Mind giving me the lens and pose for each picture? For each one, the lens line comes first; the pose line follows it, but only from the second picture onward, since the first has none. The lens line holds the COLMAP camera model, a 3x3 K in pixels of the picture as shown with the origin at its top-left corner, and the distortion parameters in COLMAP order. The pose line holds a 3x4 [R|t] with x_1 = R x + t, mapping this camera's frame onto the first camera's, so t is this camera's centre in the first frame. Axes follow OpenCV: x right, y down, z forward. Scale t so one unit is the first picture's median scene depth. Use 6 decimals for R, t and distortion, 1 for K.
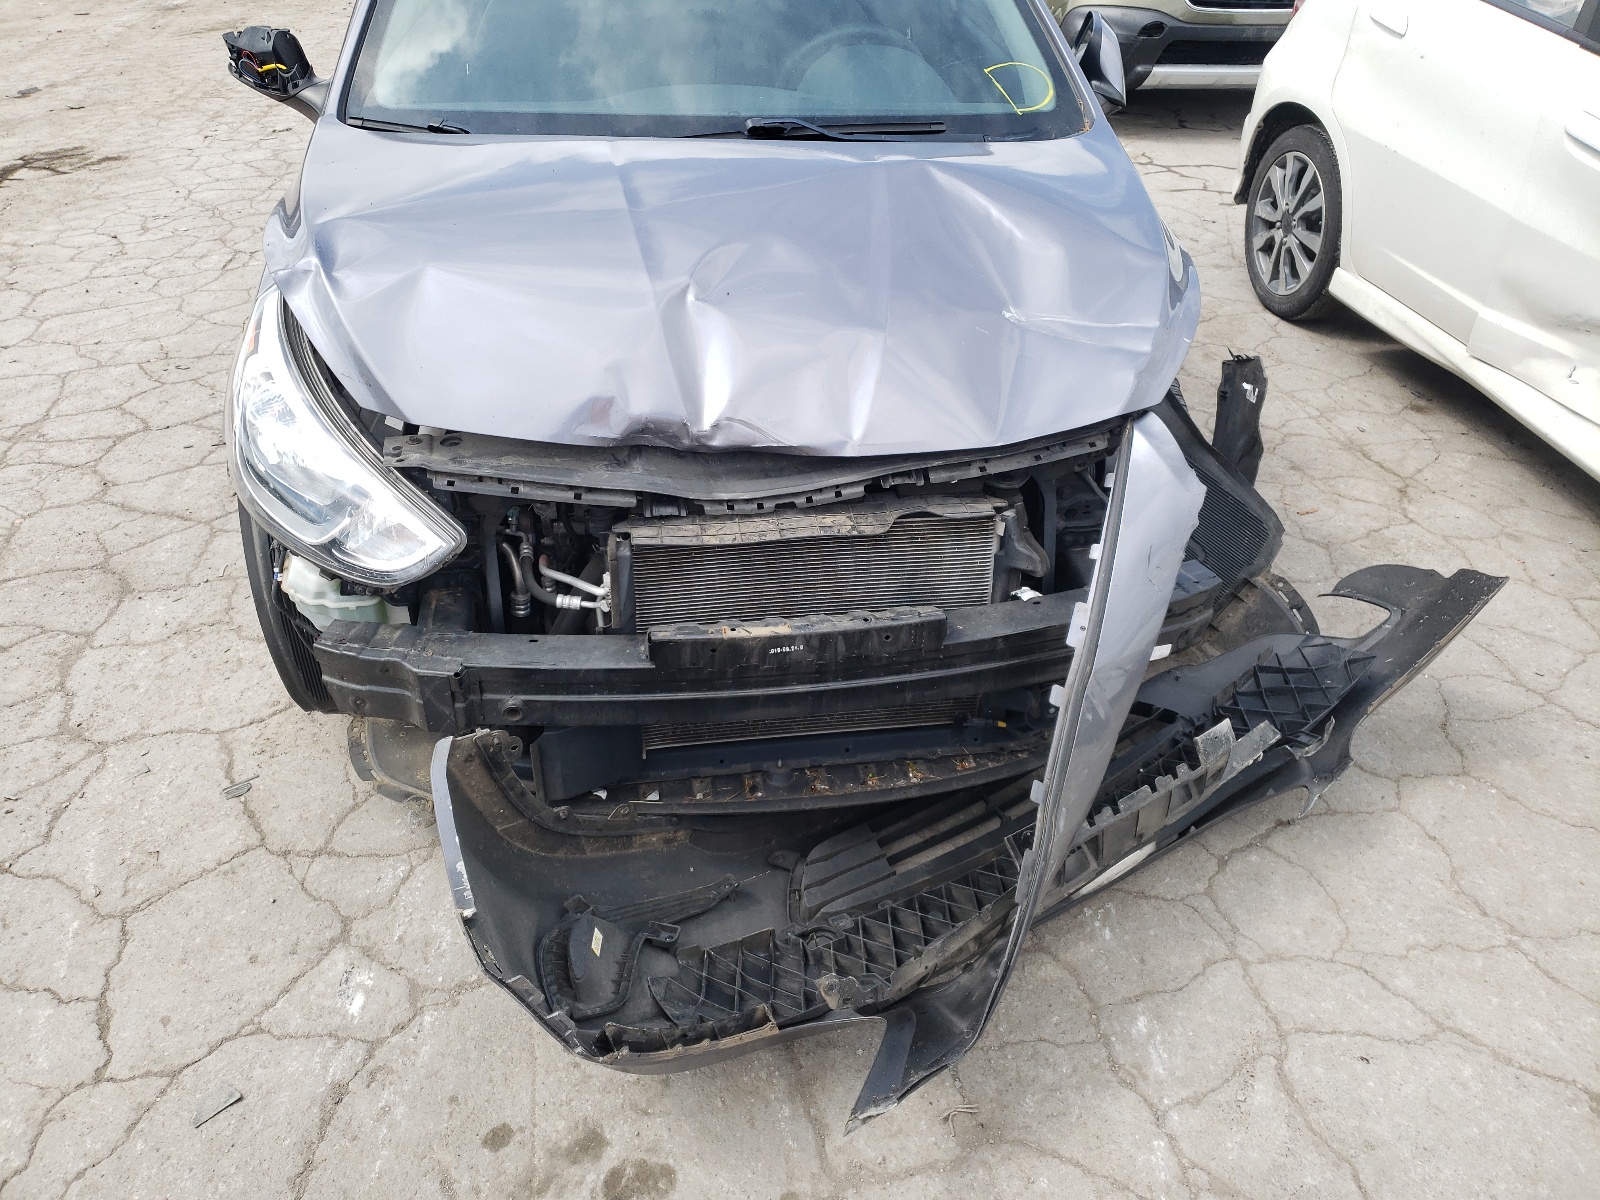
lens RADIAL K [[1219.6, 0, 800.0], [0, 1219.6, 600.0], [0, 0, 1]] dist [0.113152, -0.164861]
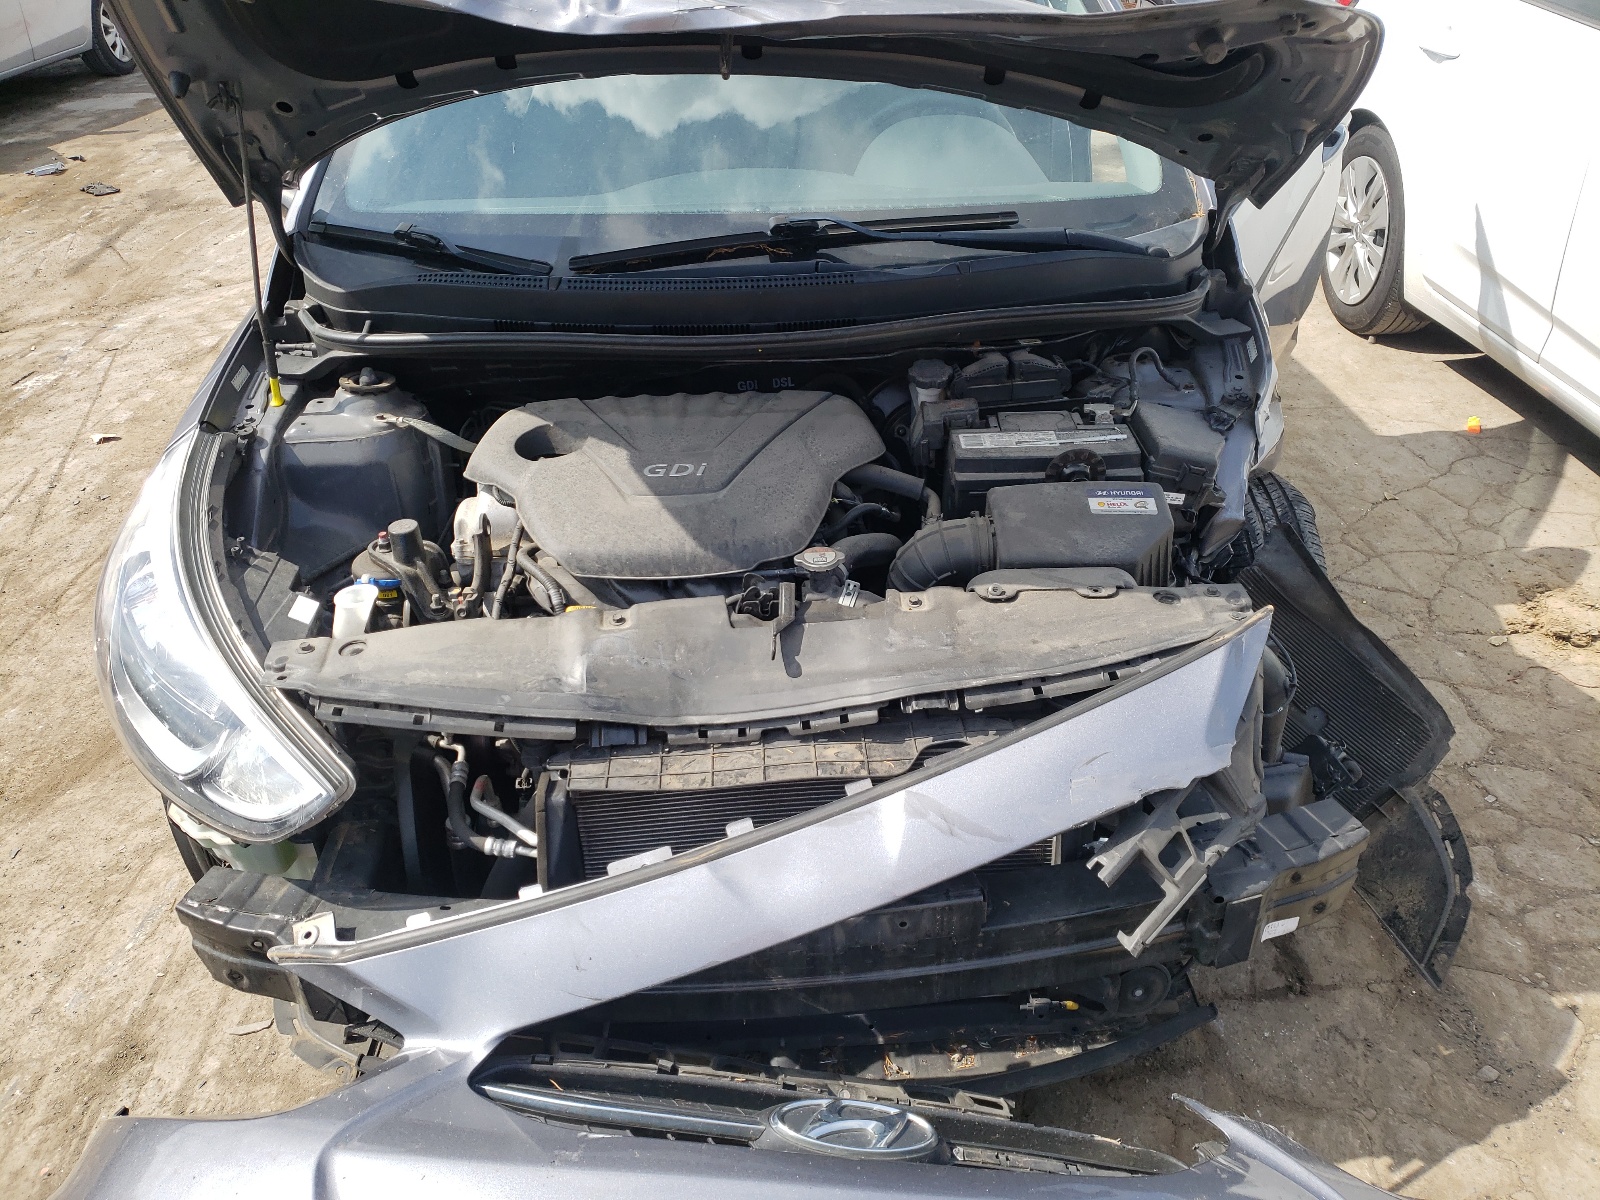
lens RADIAL K [[1219.6, 0, 800.0], [0, 1219.6, 600.0], [0, 0, 1]] dist [0.113152, -0.164861]
pose [[0.993661, 0.008957, -0.112059, 0.089182], [-0.012131, 0.999543, -0.027670, -0.140389], [0.111760, 0.028854, 0.993316, 0.243168]]
